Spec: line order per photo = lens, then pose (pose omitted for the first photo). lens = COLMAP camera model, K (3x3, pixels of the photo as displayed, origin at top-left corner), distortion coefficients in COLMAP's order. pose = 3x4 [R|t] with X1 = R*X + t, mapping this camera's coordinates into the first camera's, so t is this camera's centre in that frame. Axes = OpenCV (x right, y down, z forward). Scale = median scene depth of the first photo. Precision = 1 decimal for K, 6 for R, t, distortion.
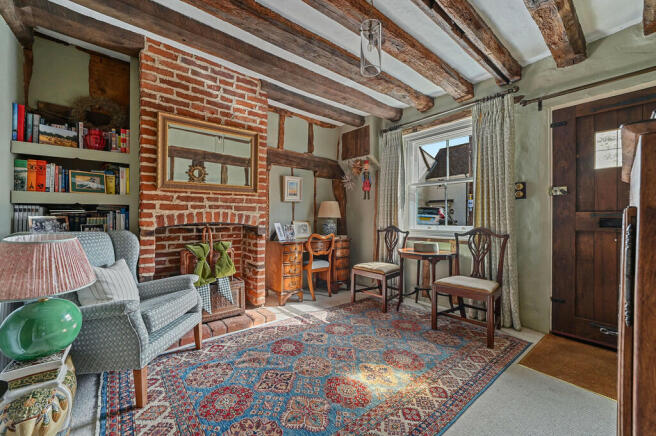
lens RADIAL K [[254.3, 0, 312.8], [0, 254.3, 212.7], [0, 0, 1]] dist [-0.016300, 0.003422]
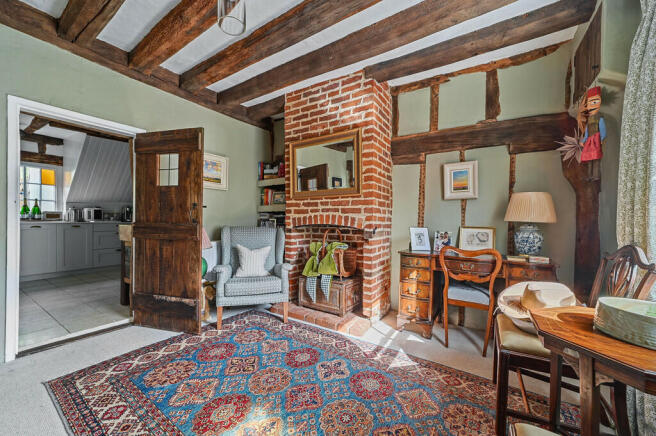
lens RADIAL K [[254.3, 0, 341.3], [0, 254.3, 220.1], [0, 0, 1]] dist [-0.016300, 0.003422]
pose [[0.349254, -0.000883, -0.937028, 0.698392], [0.005452, 0.999985, 0.001090, 0.020002], [0.937012, -0.005489, 0.349253, 0.684545]]
